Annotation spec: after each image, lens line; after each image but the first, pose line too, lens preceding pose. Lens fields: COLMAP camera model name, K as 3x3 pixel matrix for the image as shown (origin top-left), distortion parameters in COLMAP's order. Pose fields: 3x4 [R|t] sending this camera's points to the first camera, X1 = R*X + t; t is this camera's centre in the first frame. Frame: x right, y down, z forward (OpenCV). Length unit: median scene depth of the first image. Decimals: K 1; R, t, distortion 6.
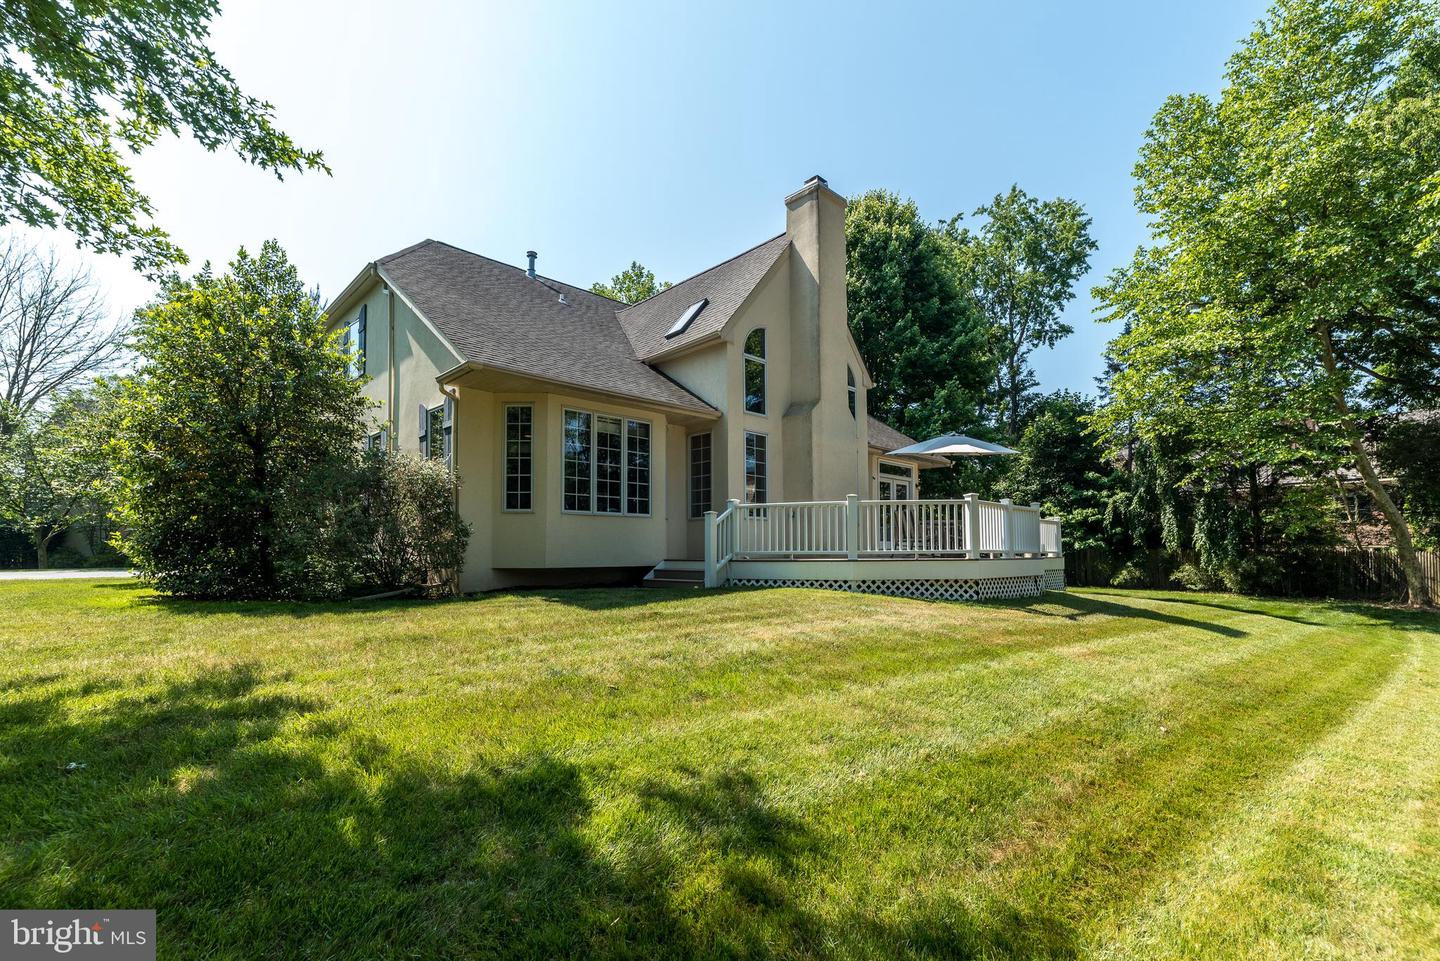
lens RADIAL K [[631.6, 0, 714.6], [0, 631.6, 479.4], [0, 0, 1]] dist [0.008045, -0.002562]
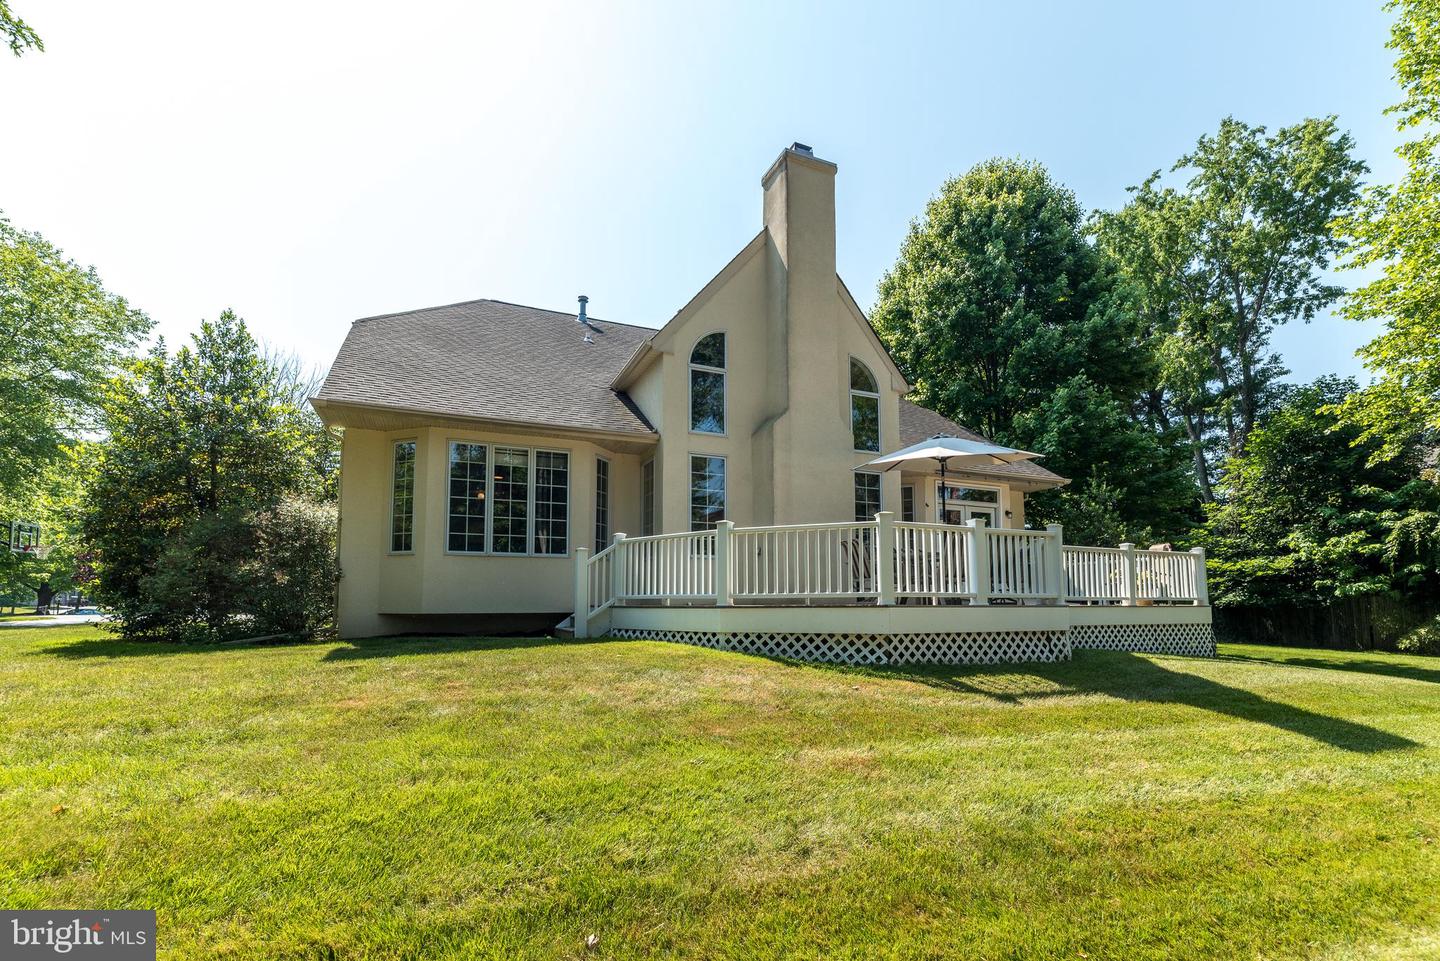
lens RADIAL K [[631.6, 0, 756.1], [0, 631.6, 511.1], [0, 0, 1]] dist [0.008045, -0.002562]
pose [[0.939598, -0.046976, -0.339042, 0.400883], [0.037478, 0.998701, -0.034510, 0.031436], [0.340222, 0.019719, 0.940138, 0.226837]]
